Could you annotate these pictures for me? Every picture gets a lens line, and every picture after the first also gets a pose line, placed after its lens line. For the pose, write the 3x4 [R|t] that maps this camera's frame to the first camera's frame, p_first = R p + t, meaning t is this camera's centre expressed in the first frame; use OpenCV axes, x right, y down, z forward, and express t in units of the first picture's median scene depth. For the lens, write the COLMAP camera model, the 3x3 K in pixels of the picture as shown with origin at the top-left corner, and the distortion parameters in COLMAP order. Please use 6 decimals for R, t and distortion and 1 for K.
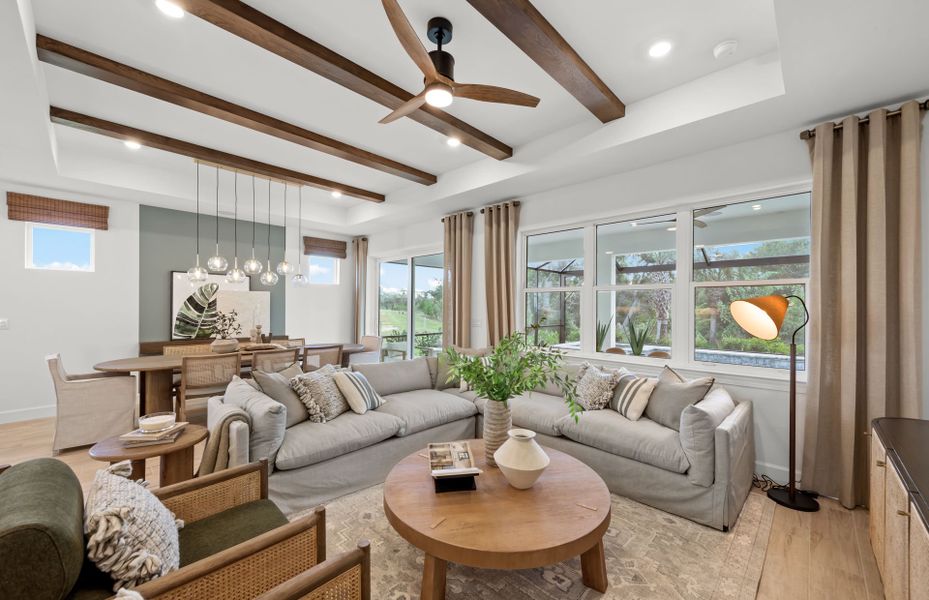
lens RADIAL K [[358.8, 0, 467.2], [0, 358.8, 304.4], [0, 0, 1]] dist [0.006987, 0.000155]
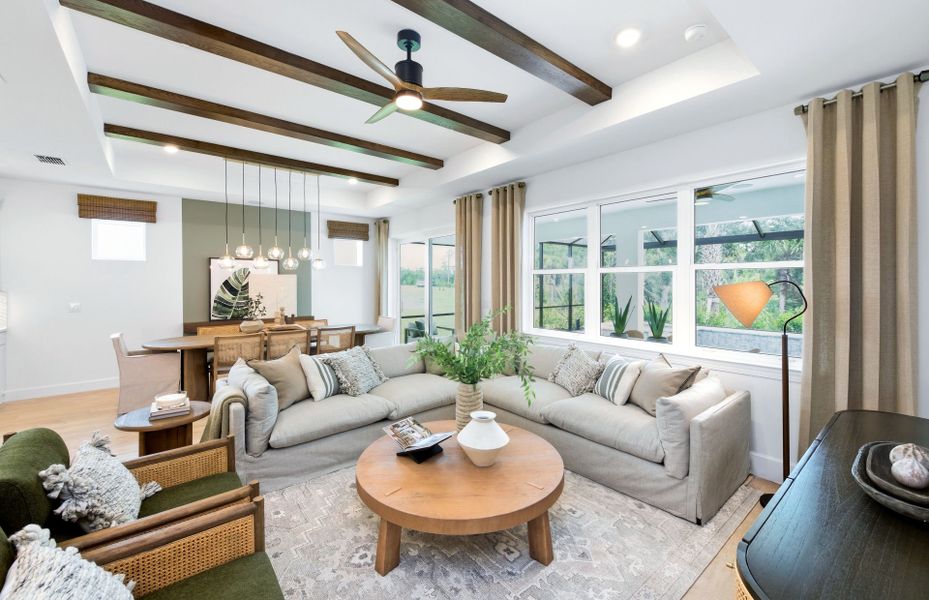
lens RADIAL K [[375.1, 0, 466.2], [0, 375.1, 282.2], [0, 0, 1]] dist [0.000052, -0.000574]
pose [[0.992973, -0.009292, -0.117974, 0.107414], [0.009846, 0.999943, 0.004113, -0.018303], [0.117929, -0.005246, 0.993008, -0.049308]]
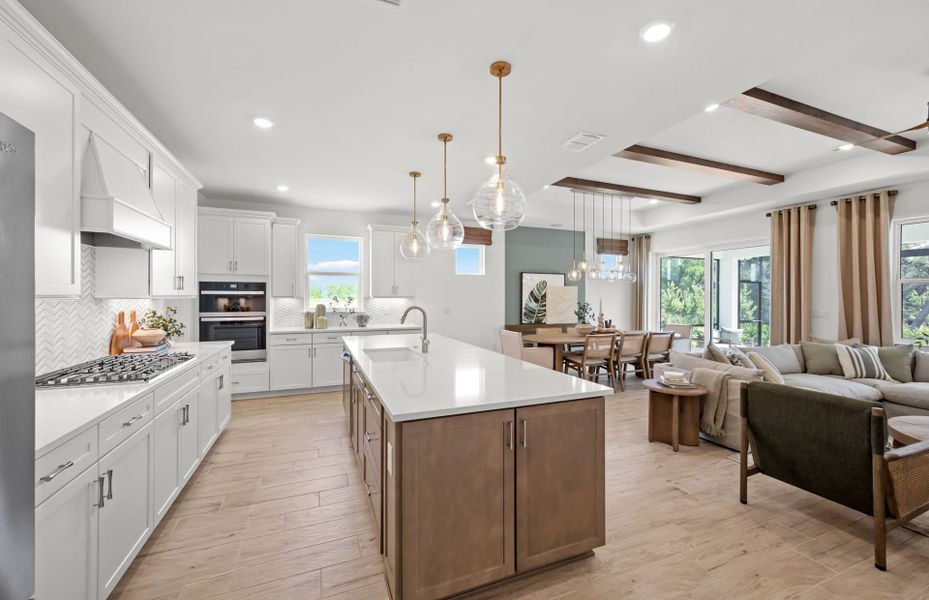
lens RADIAL K [[375.1, 0, 466.2], [0, 375.1, 282.2], [0, 0, 1]] dist [0.000052, -0.000574]
pose [[0.914331, -0.021912, -0.404374, -0.541296], [0.006181, 0.999174, -0.040166, -0.001004], [0.404920, 0.034226, 0.913711, -0.426774]]
